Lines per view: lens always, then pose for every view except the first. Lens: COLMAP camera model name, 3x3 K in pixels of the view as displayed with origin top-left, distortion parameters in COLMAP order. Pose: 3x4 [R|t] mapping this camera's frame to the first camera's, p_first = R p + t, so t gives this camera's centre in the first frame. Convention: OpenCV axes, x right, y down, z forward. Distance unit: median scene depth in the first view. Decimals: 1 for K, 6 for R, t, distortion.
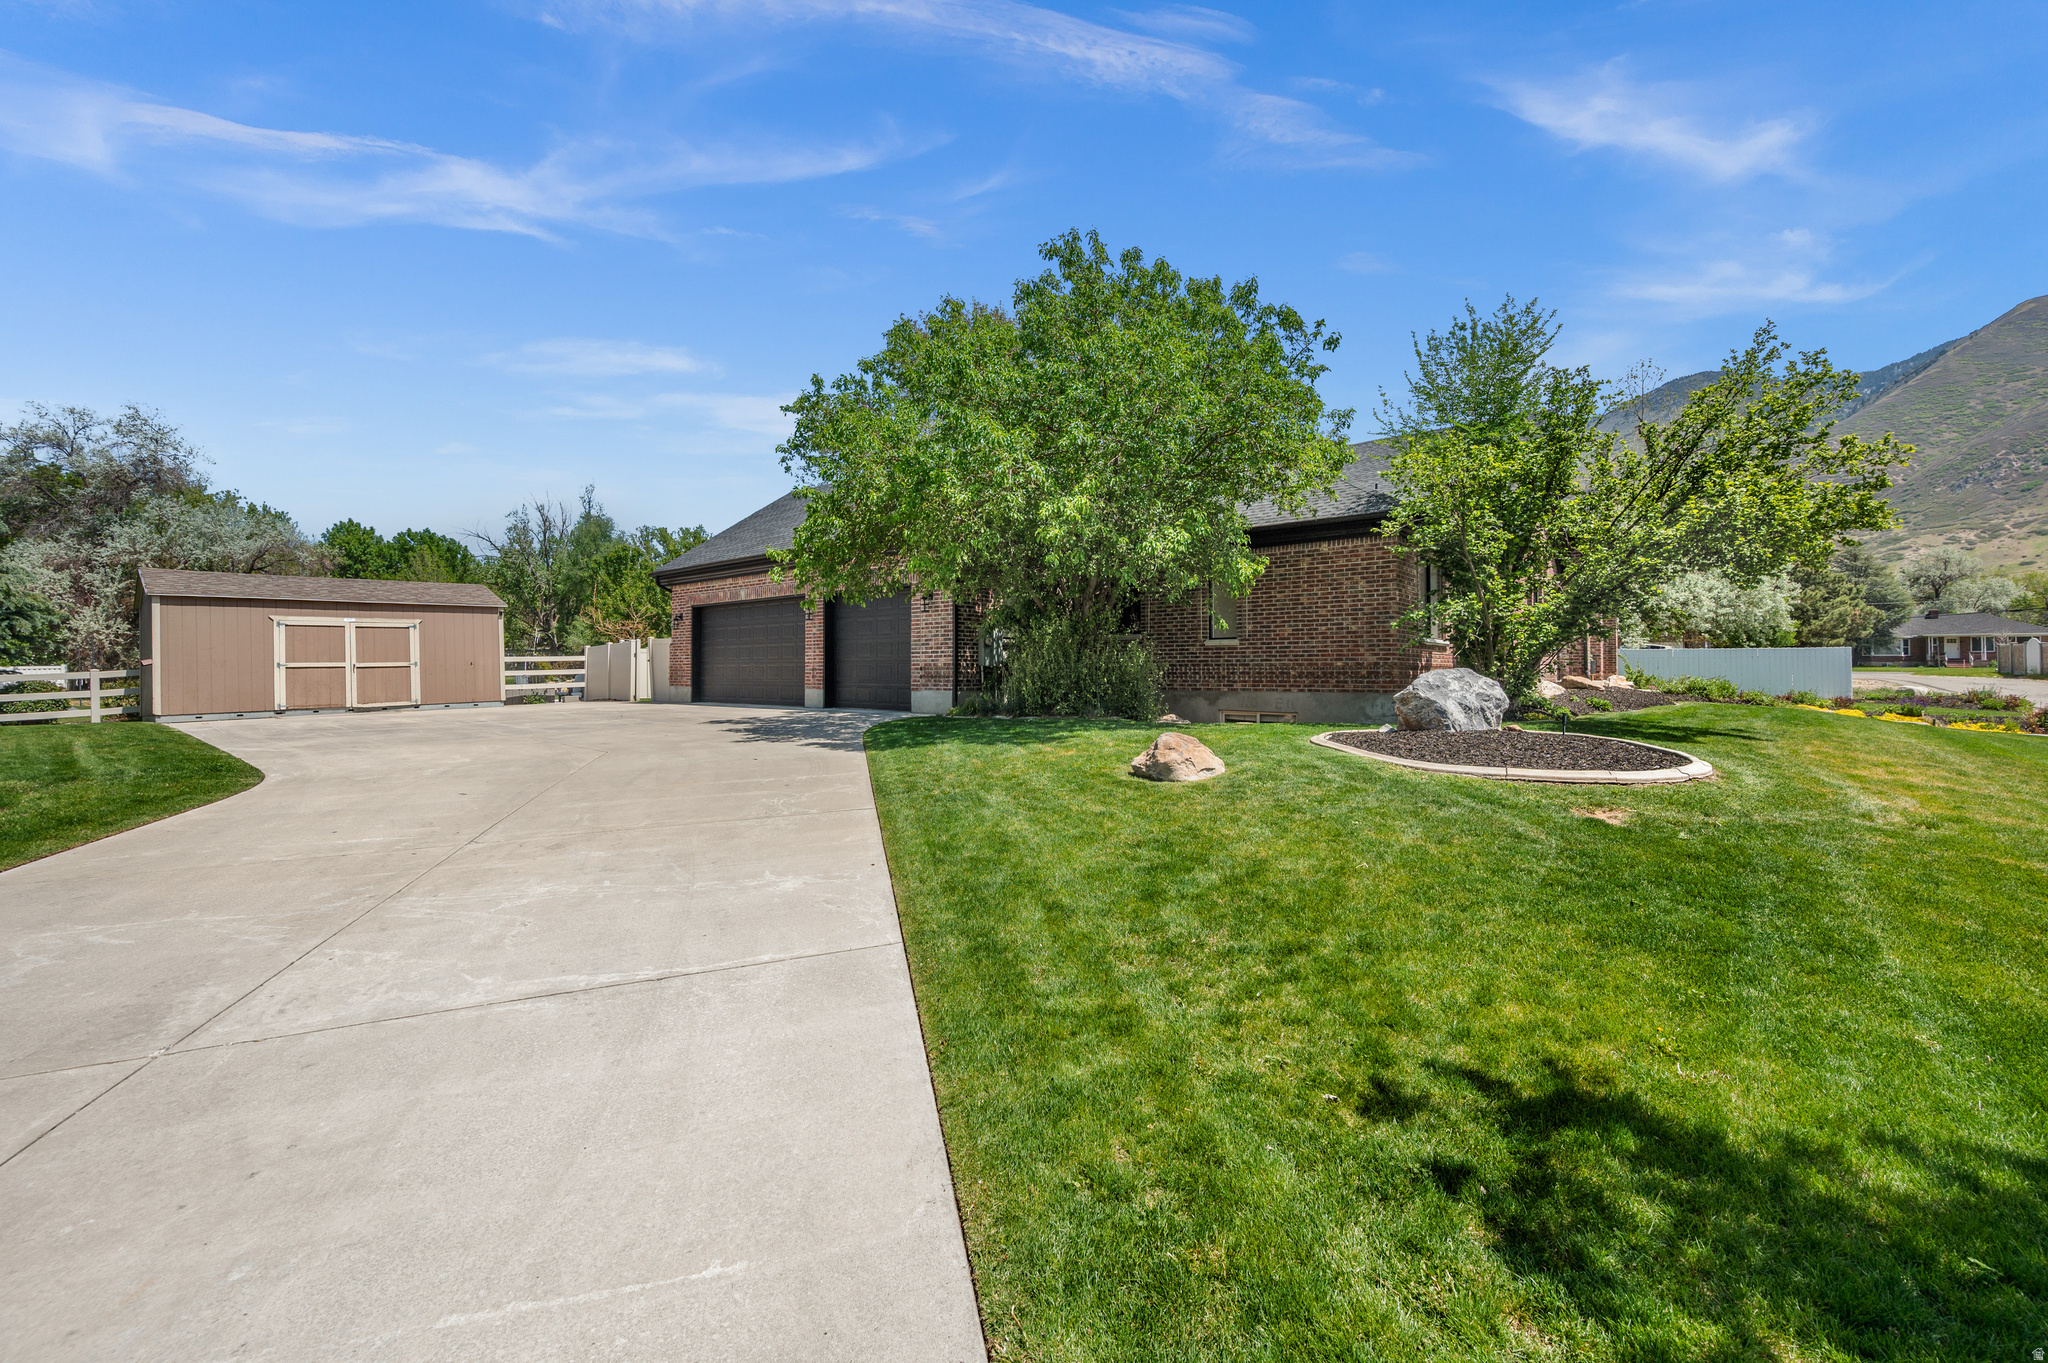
lens RADIAL K [[822.6, 0, 1018.0], [0, 822.6, 666.9], [0, 0, 1]] dist [0.000631, 0.000176]
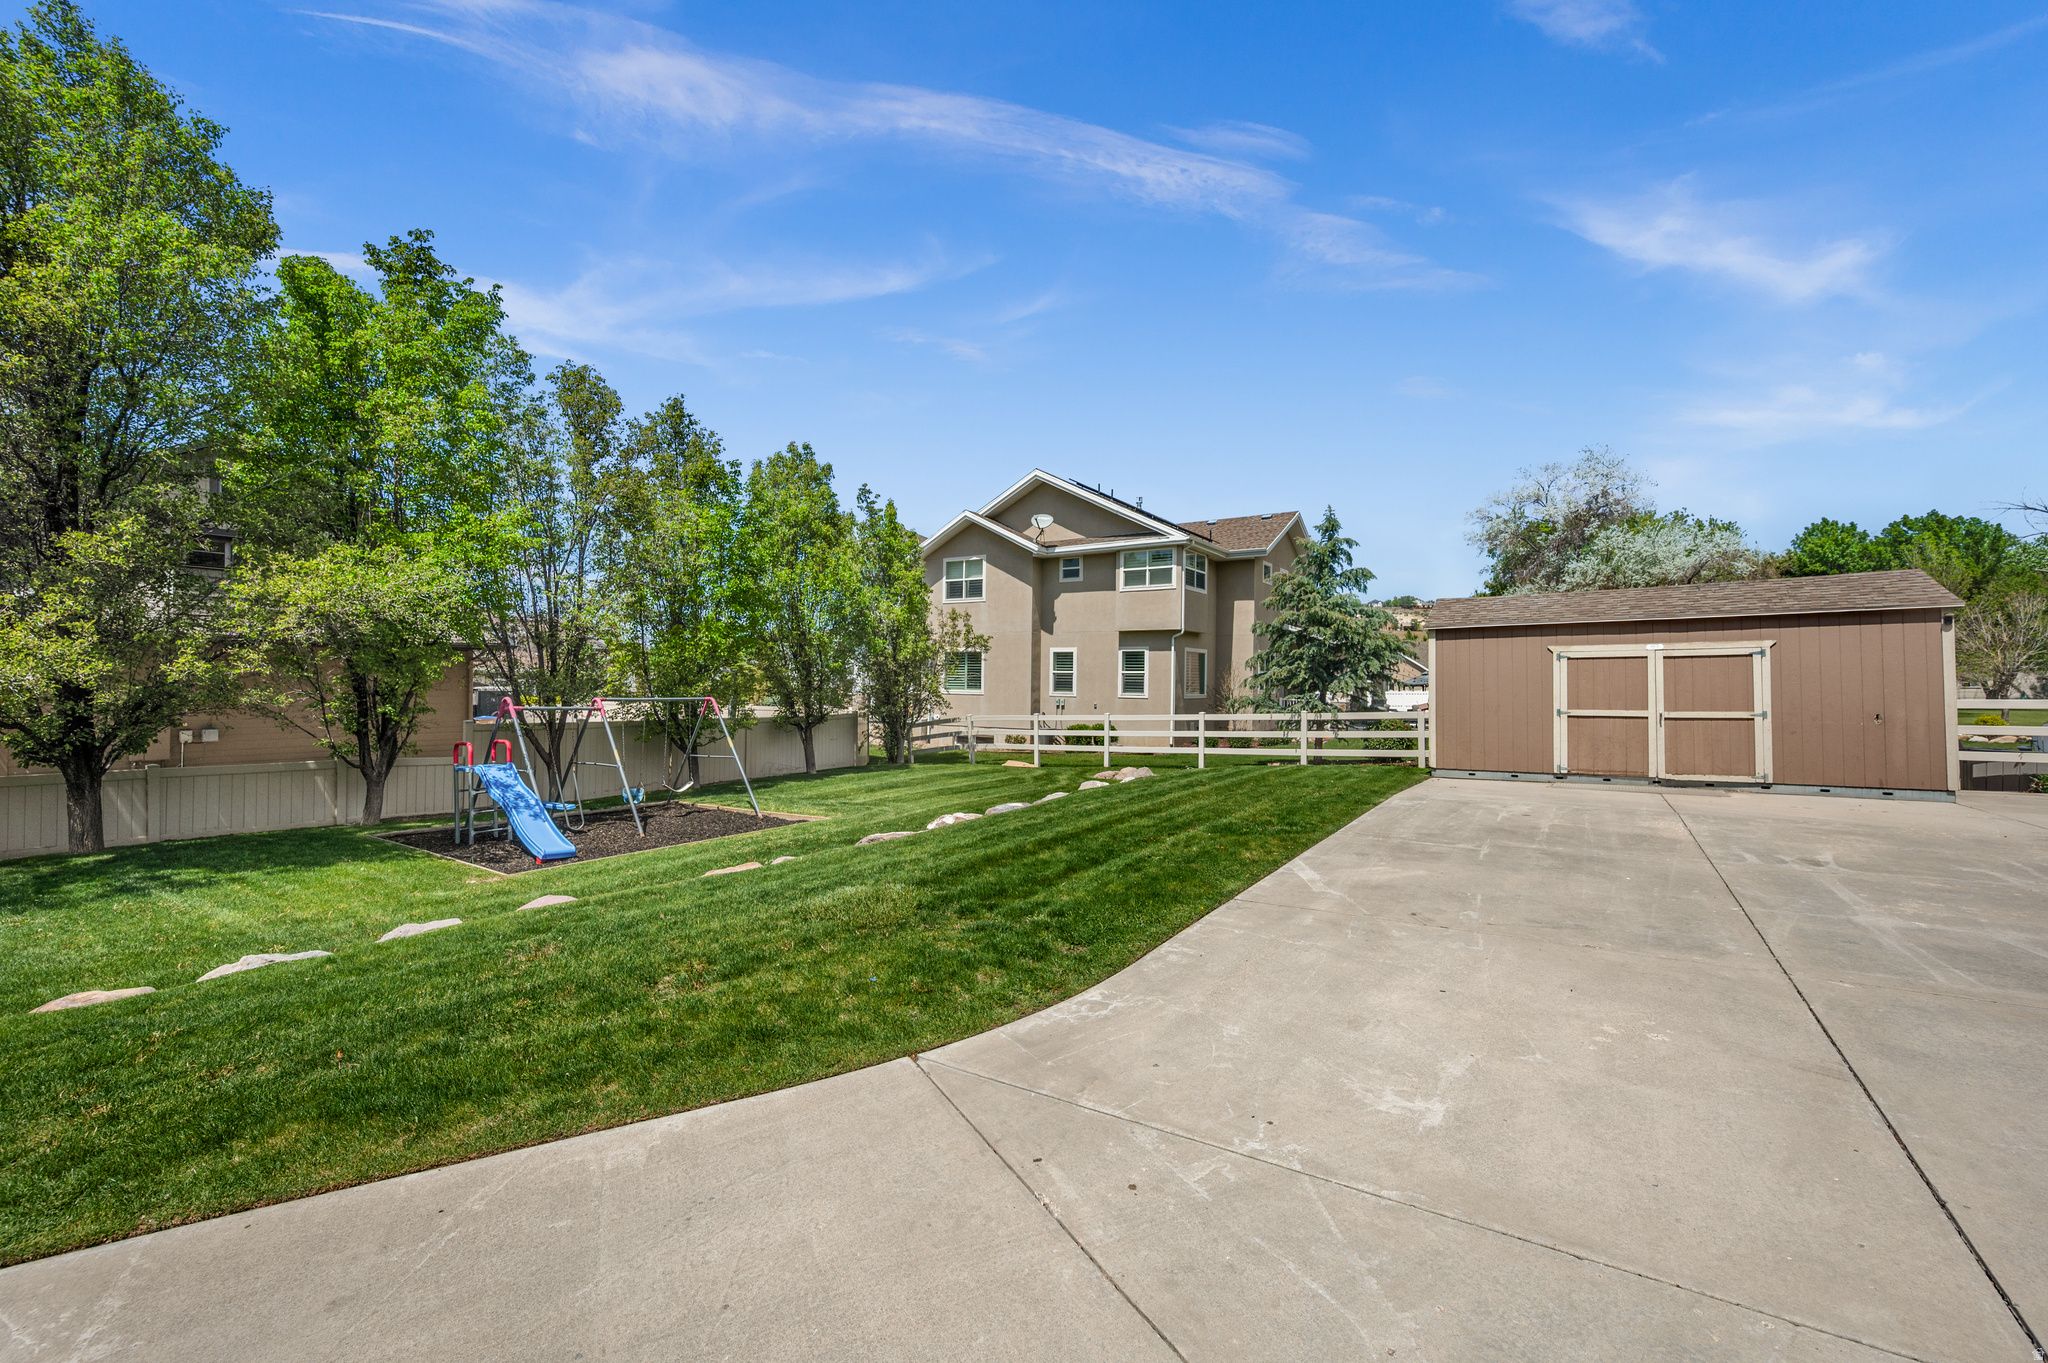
lens RADIAL K [[822.0, 0, 1024.0], [0, 822.0, 681.5], [0, 0, 1]] dist [0.000304, -0.004256]
pose [[0.093072, 0.001323, -0.995658, -0.198214], [-0.005652, 0.999984, 0.000800, -0.026371], [0.995643, 0.005553, 0.093078, 0.429667]]
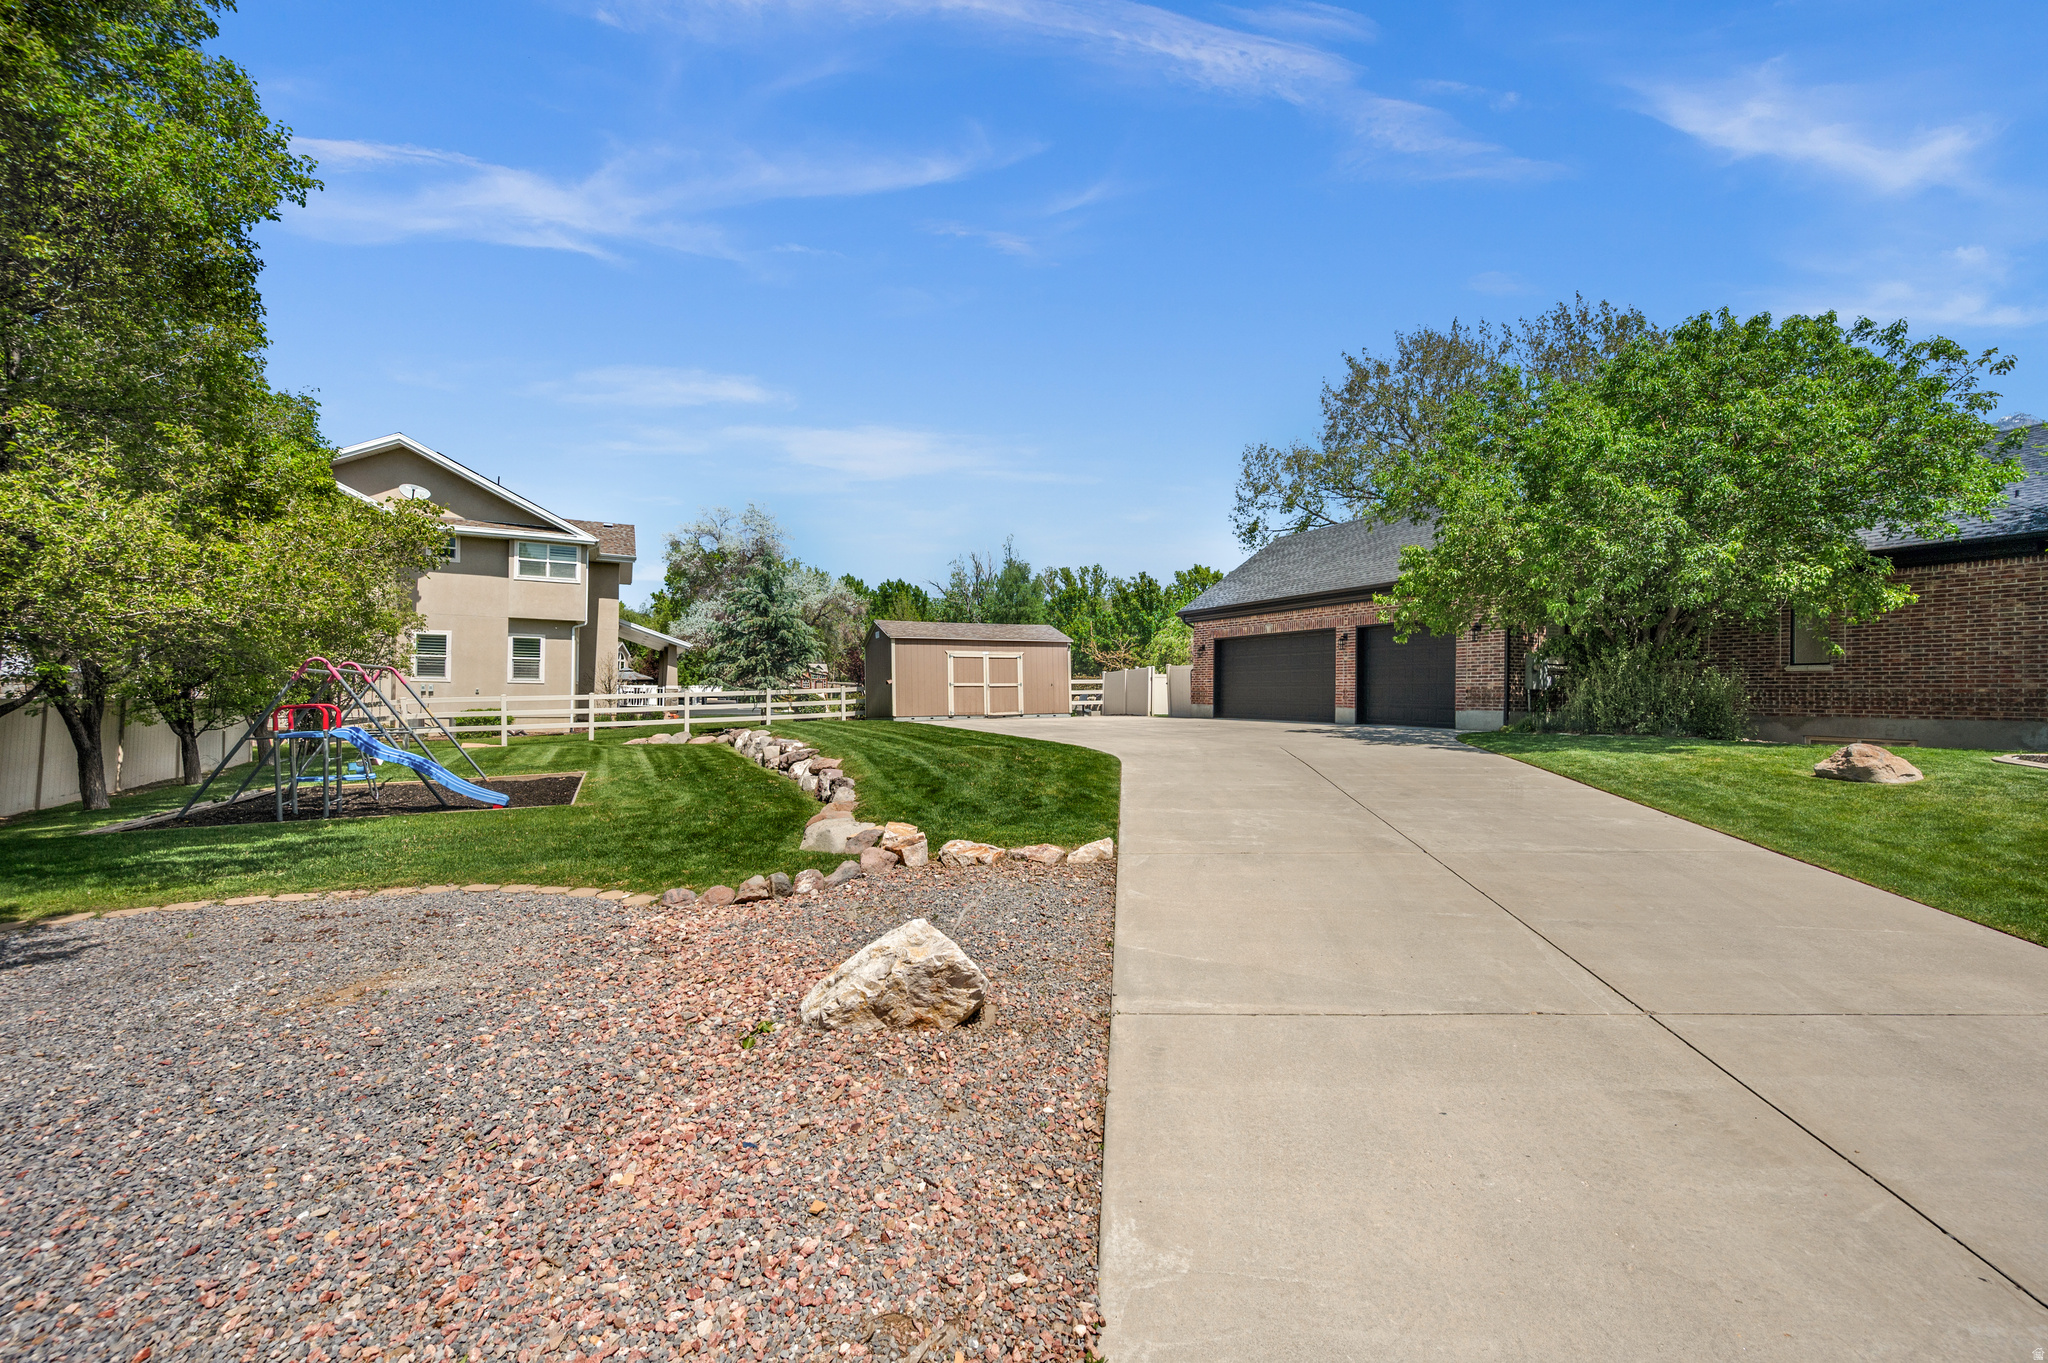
lens RADIAL K [[808.8, 0, 1015.2], [0, 808.8, 697.0], [0, 0, 1]] dist [-0.000332, 0.000240]
pose [[0.913084, 0.013404, -0.407550, -0.198956], [-0.011304, 0.999908, 0.007561, 0.007586], [0.407614, -0.002297, 0.913151, -0.248556]]
